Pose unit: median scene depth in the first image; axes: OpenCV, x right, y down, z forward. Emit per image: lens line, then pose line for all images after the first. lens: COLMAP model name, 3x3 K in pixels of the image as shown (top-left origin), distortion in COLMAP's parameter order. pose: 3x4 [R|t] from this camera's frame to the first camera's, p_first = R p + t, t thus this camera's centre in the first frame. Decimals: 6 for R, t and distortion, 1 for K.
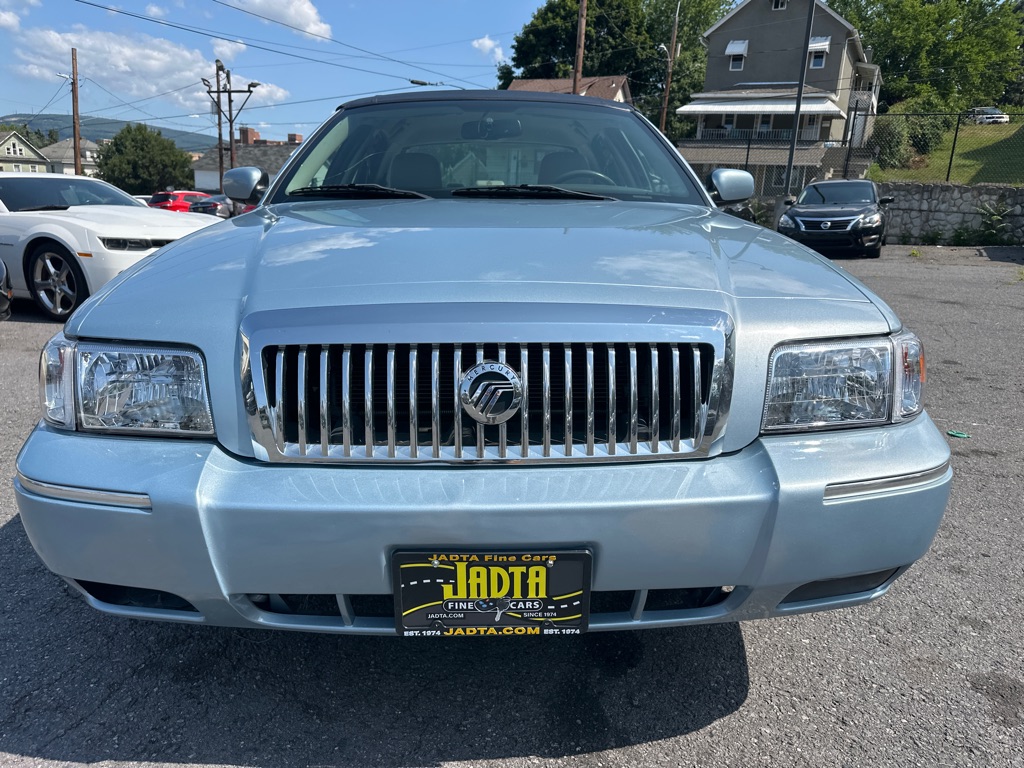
lens RADIAL K [[722.1, 0, 512.0], [0, 722.1, 384.0], [0, 0, 1]] dist [0.048907, -0.058101]
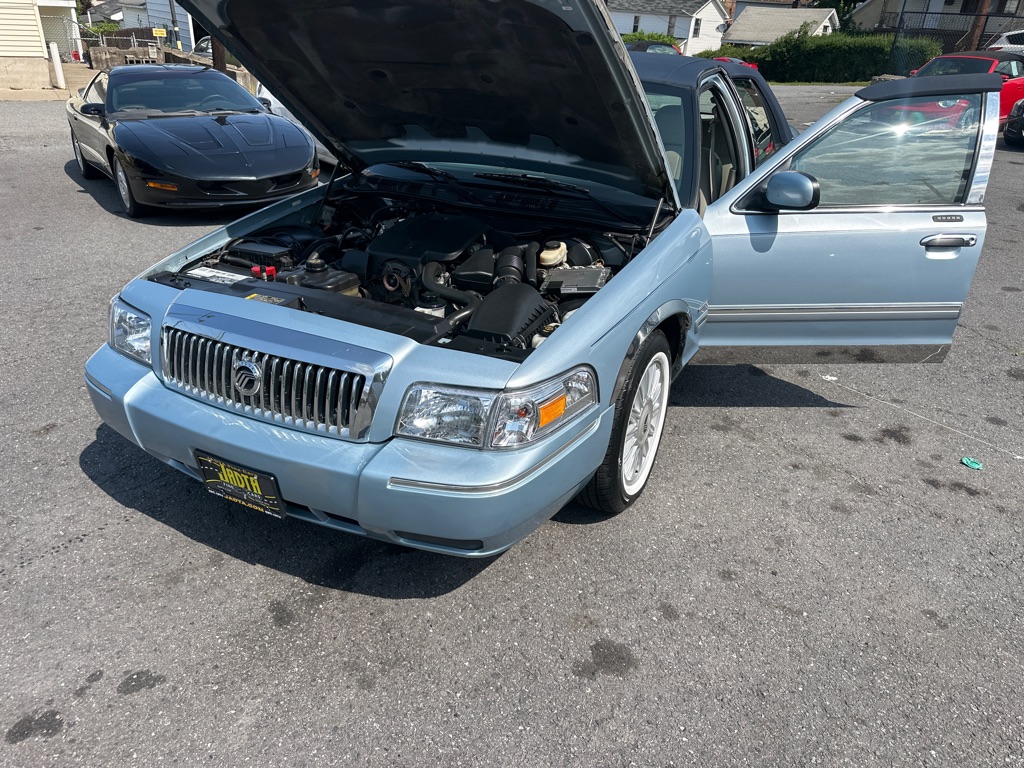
lens RADIAL K [[727.0, 0, 508.3], [0, 727.0, 388.9], [0, 0, 1]] dist [0.074849, -0.099810]
pose [[0.876422, 0.219745, -0.428482, 1.050325], [-0.130023, 0.964747, 0.228815, -0.364366], [0.463658, -0.144826, 0.874098, -0.215145]]
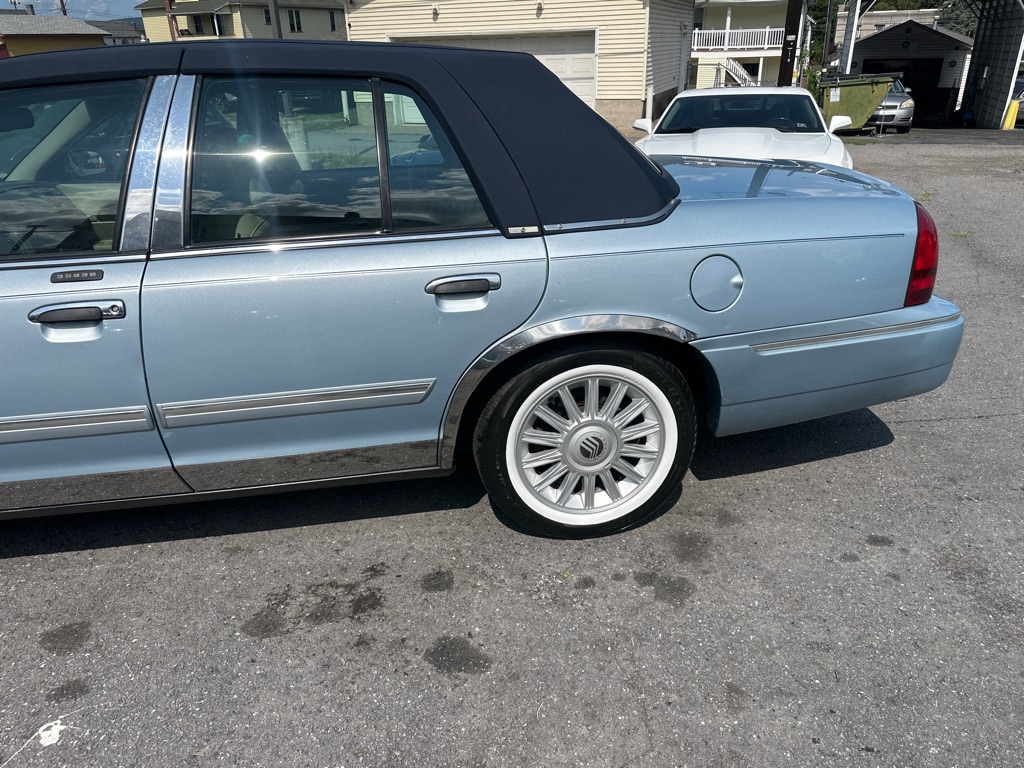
lens RADIAL K [[722.1, 0, 512.0], [0, 722.1, 384.0], [0, 0, 1]] dist [0.048907, -0.058101]
pose [[0.126580, 0.369496, -0.920571, 1.877556], [-0.218723, 0.915591, 0.337423, -0.994691], [0.967542, 0.158639, 0.196712, 3.000462]]
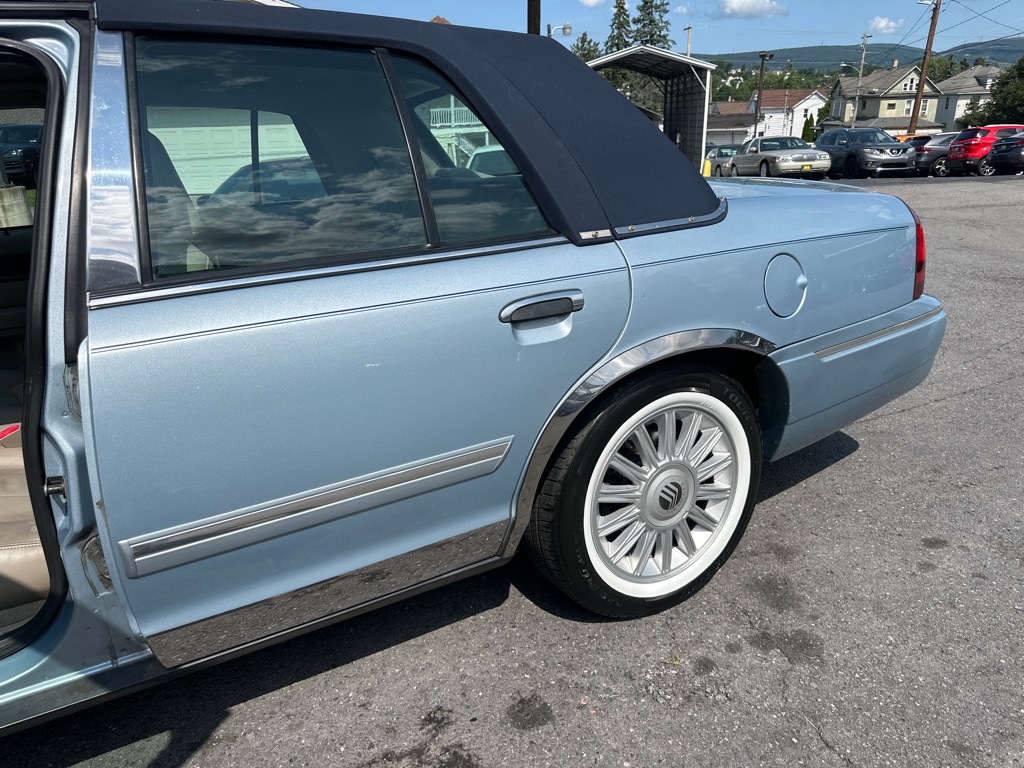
lens RADIAL K [[727.0, 0, 508.3], [0, 727.0, 388.9], [0, 0, 1]] dist [0.074849, -0.099810]
pose [[0.457263, 0.243673, -0.855298, 1.463341], [-0.163653, 0.968363, 0.188392, -0.770897], [0.874144, 0.053827, 0.482674, 2.620270]]
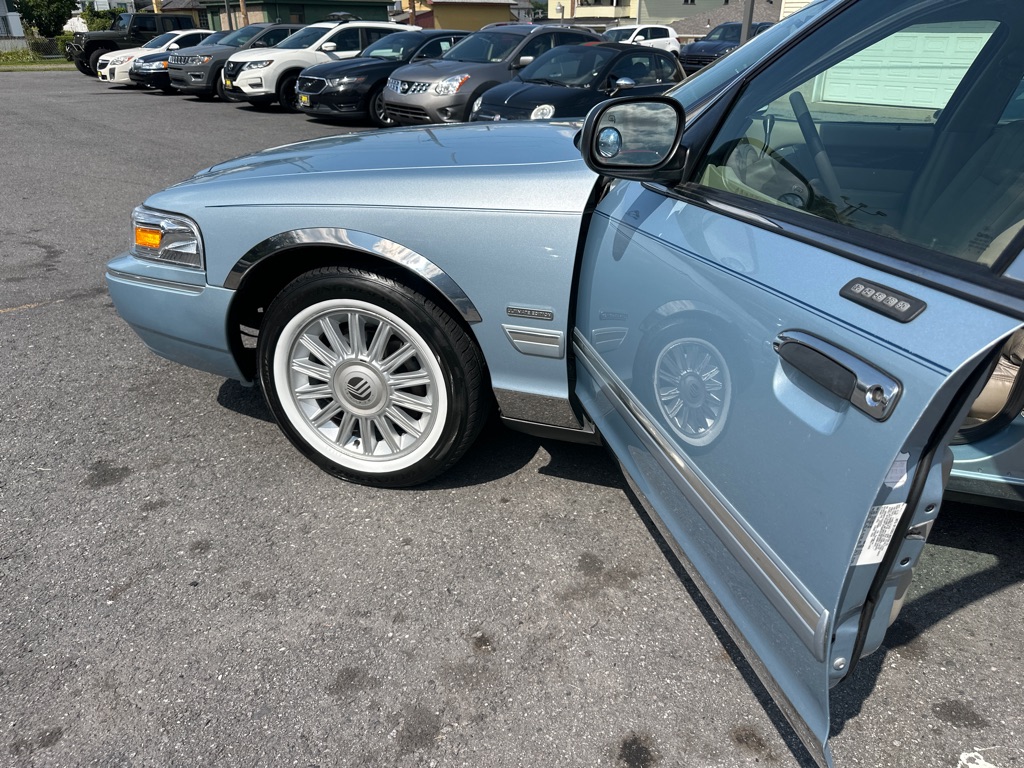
lens RADIAL K [[727.7, 0, 505.0], [0, 727.7, 395.2], [0, 0, 1]] dist [0.056296, -0.108778]
pose [[-0.320171, 0.380972, -0.867382, 1.741650], [-0.252458, 0.848158, 0.465717, -0.634092], [0.913102, 0.368086, -0.175376, 2.049208]]
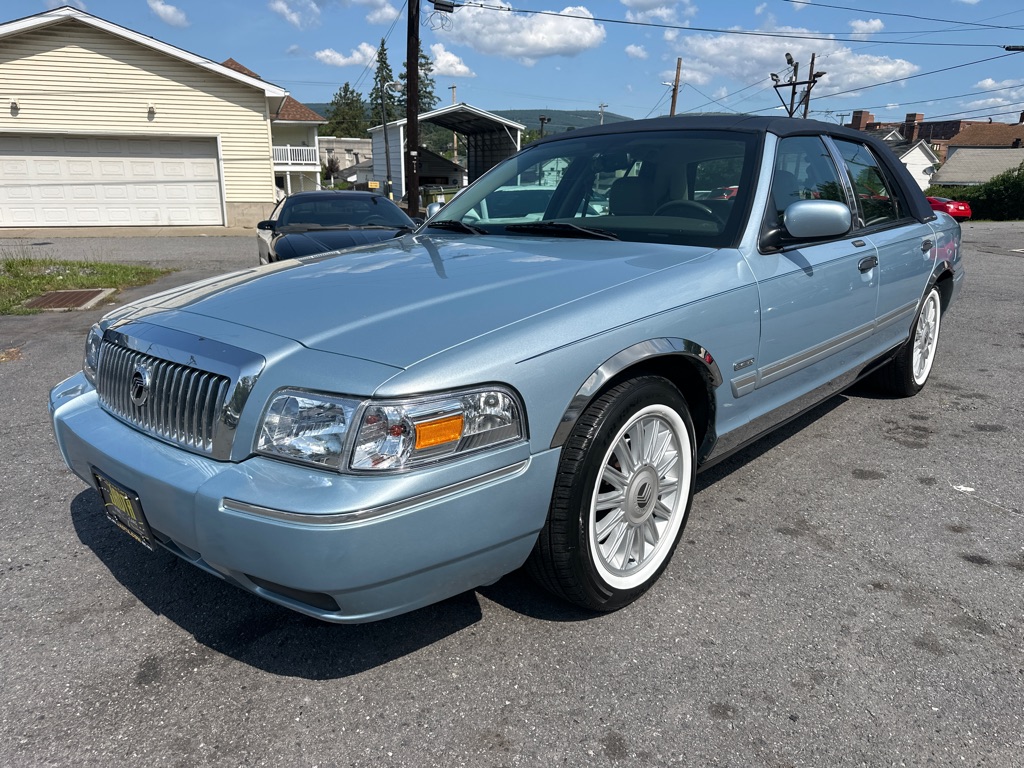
lens RADIAL K [[732.4, 0, 507.4], [0, 732.4, 388.5], [0, 0, 1]] dist [0.002911, -0.002262]
pose [[0.721562, 0.167197, -0.671858, 1.319963], [-0.154120, 0.984843, 0.079565, -0.186226], [0.674978, 0.046136, 0.736394, 0.295414]]
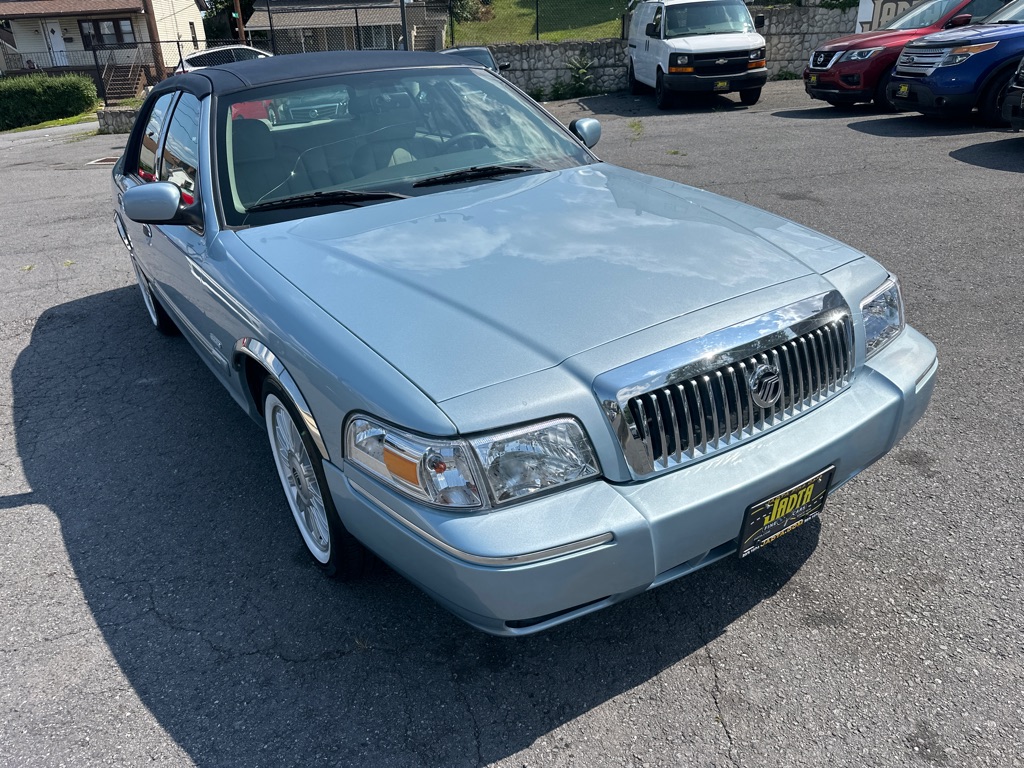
lens RADIAL K [[732.4, 0, 507.4], [0, 732.4, 388.5], [0, 0, 1]] dist [0.002911, -0.002262]
pose [[0.854030, -0.282851, 0.436611, -0.919967], [0.202386, 0.953804, 0.222030, -0.339124], [-0.479243, -0.101256, 0.871822, -0.031389]]
